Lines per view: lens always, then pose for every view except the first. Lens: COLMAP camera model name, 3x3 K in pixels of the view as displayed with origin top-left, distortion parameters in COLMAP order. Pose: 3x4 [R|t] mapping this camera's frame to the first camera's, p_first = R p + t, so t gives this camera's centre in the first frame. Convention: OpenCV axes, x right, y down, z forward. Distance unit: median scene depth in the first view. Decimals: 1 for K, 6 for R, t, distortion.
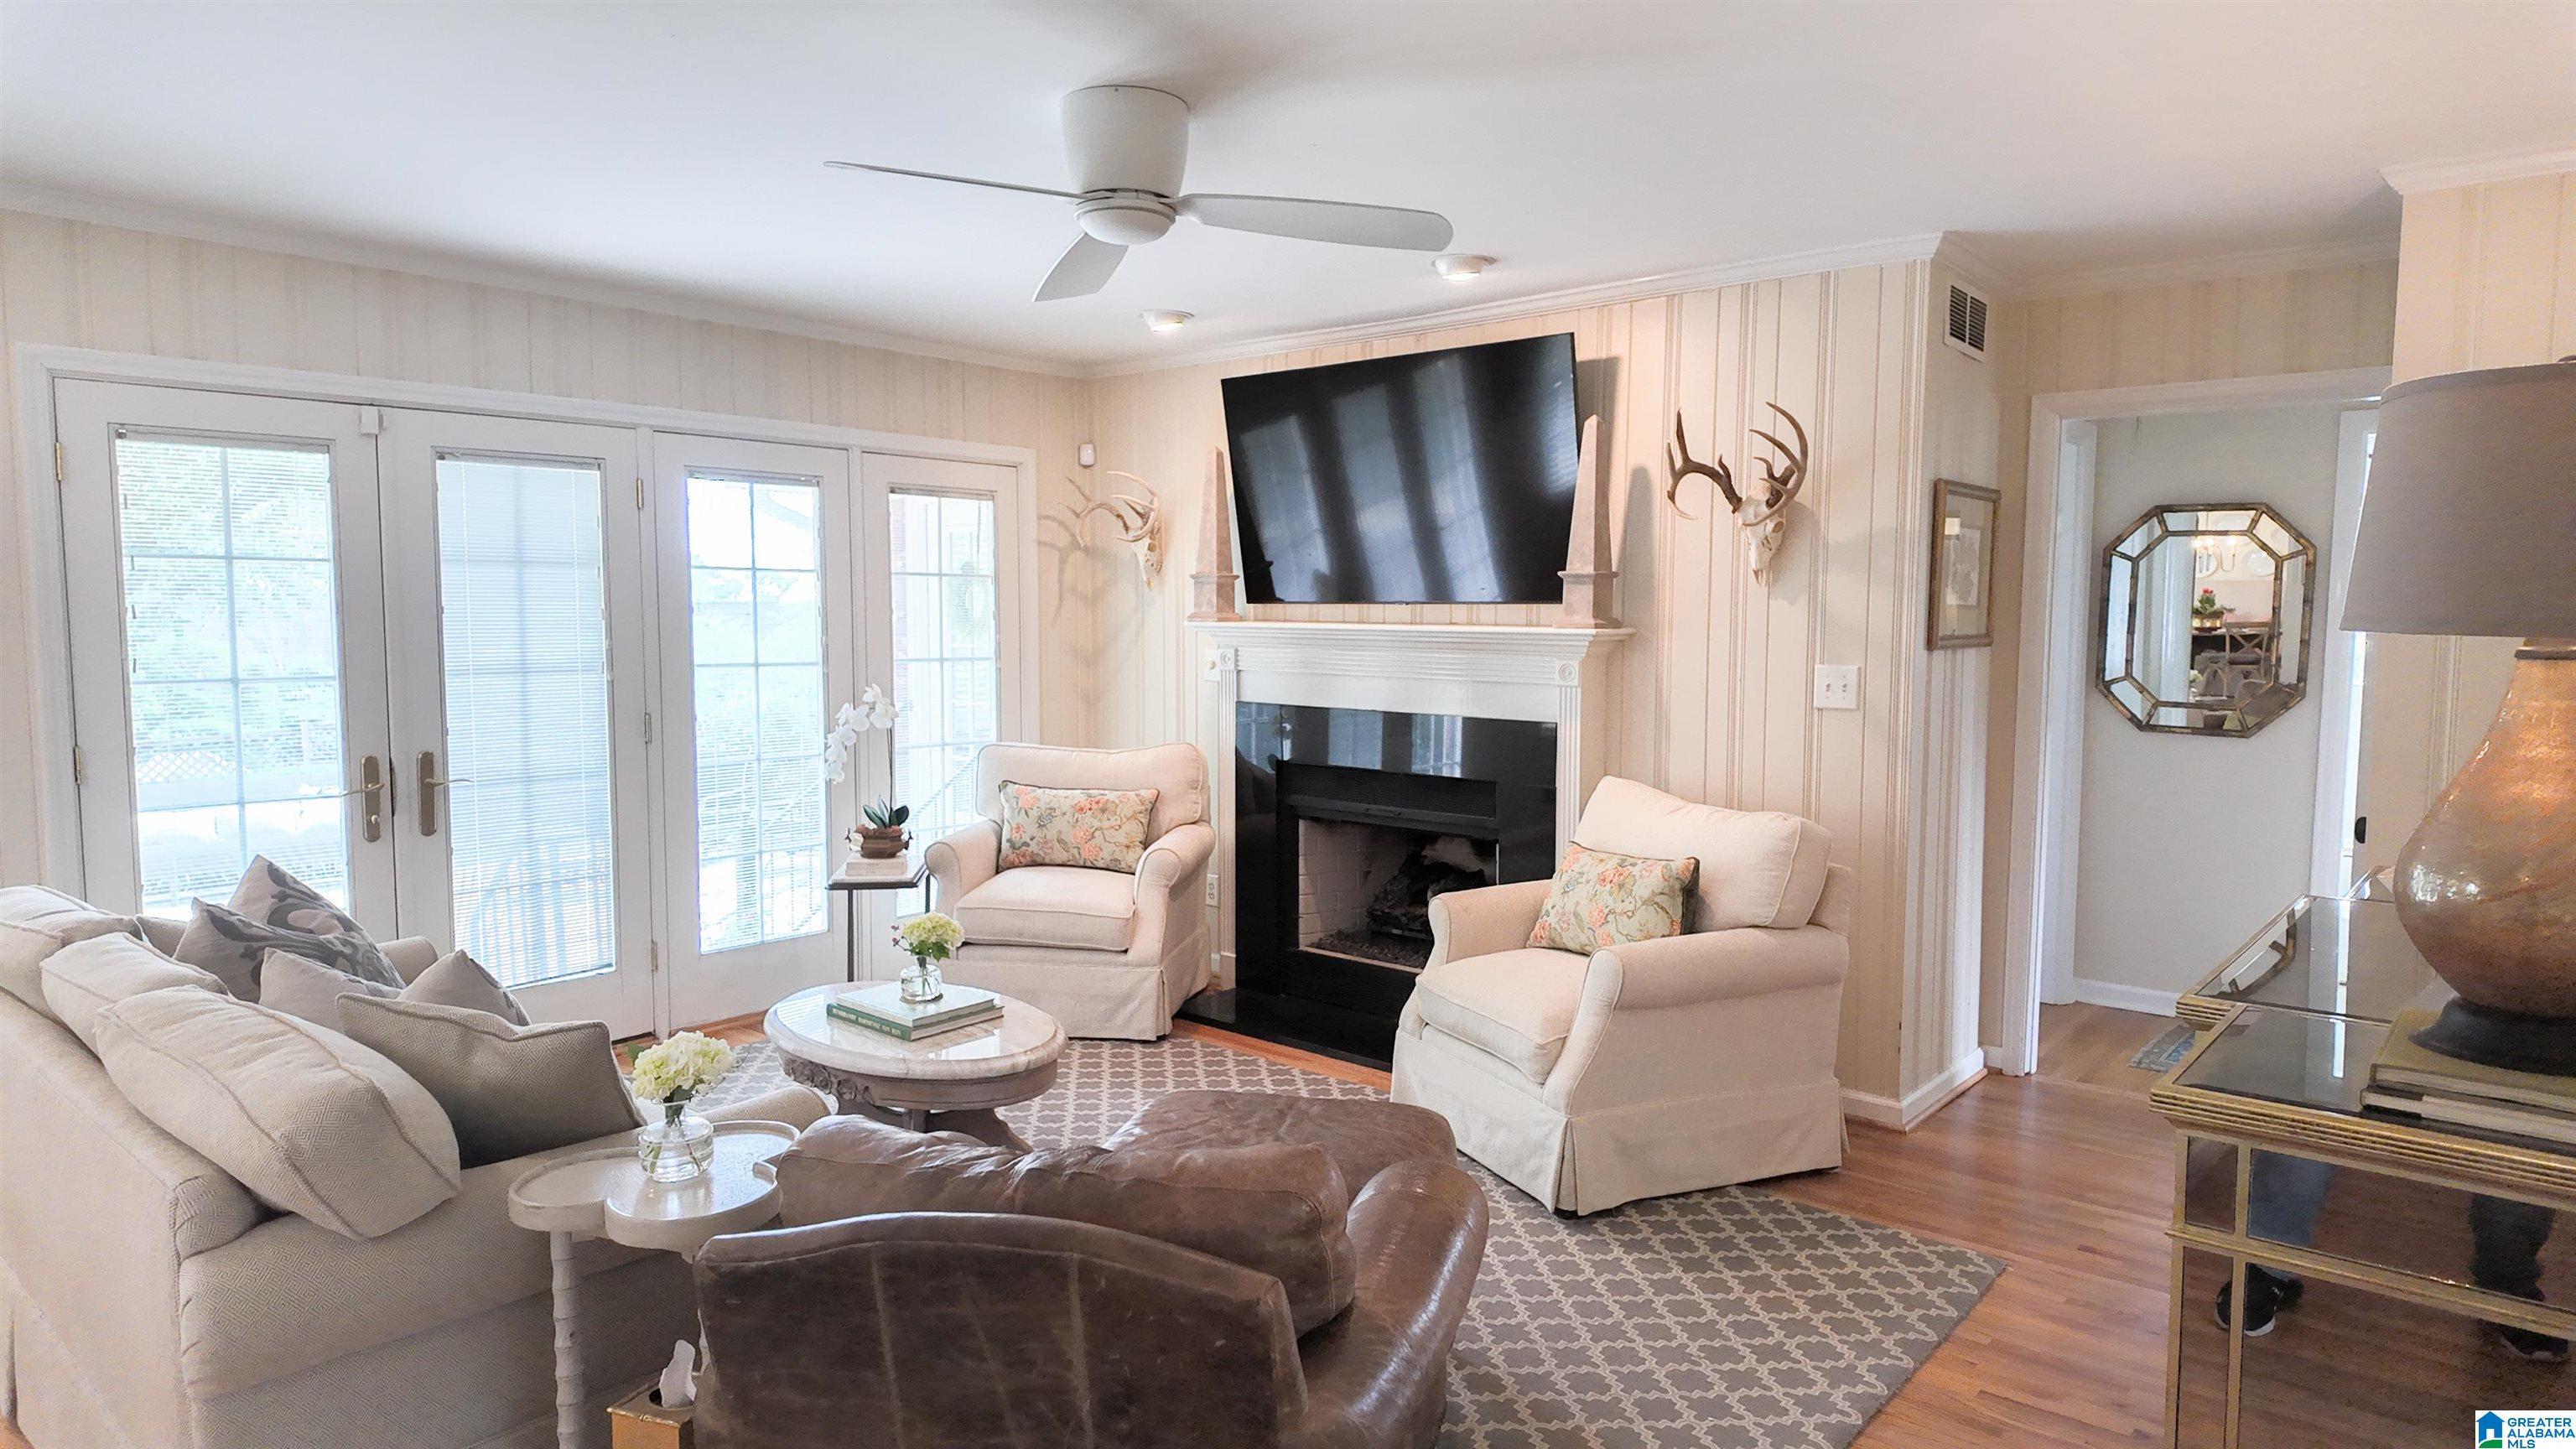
lens RADIAL K [[1514.9, 0, 1289.0], [0, 1514.9, 731.3], [0, 0, 1]] dist [0.048734, -0.048507]
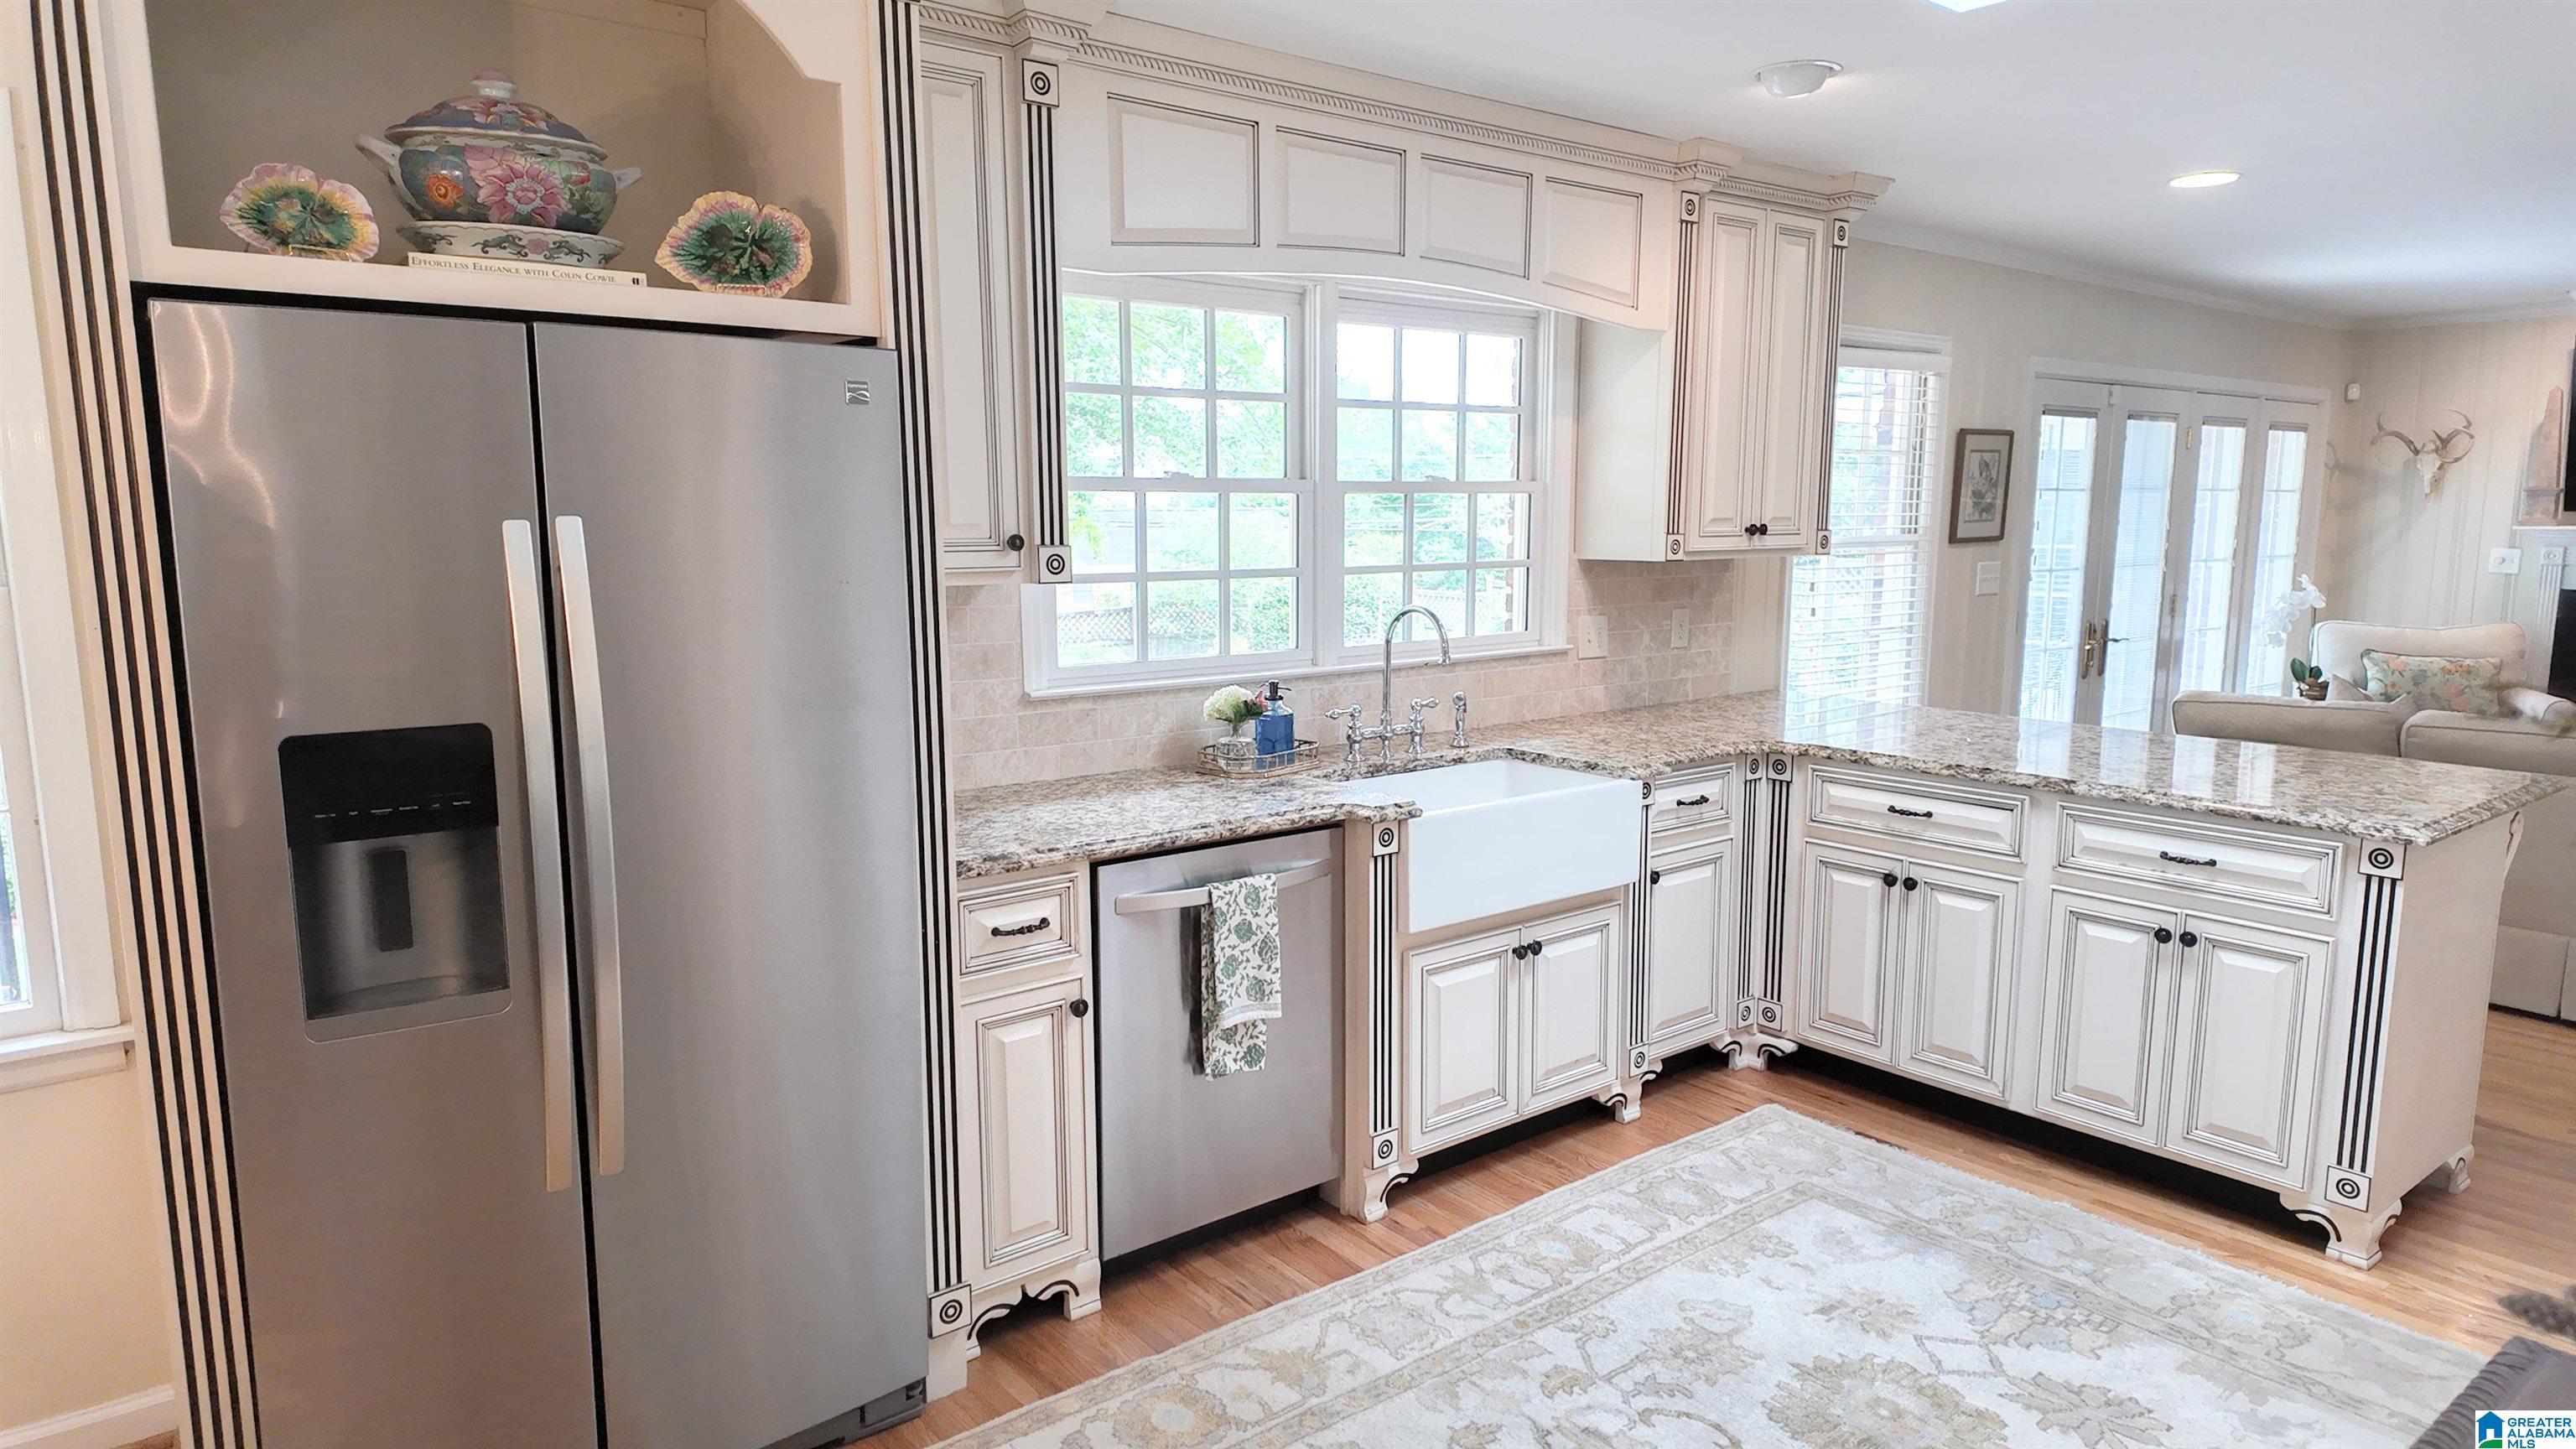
lens RADIAL K [[1514.9, 0, 1289.0], [0, 1514.9, 731.3], [0, 0, 1]] dist [0.048734, -0.048507]
pose [[0.986415, 0.019285, -0.163135, -1.039362], [-0.007845, 0.997483, 0.070477, 0.020211], [0.164083, -0.068240, 0.984083, -0.536310]]
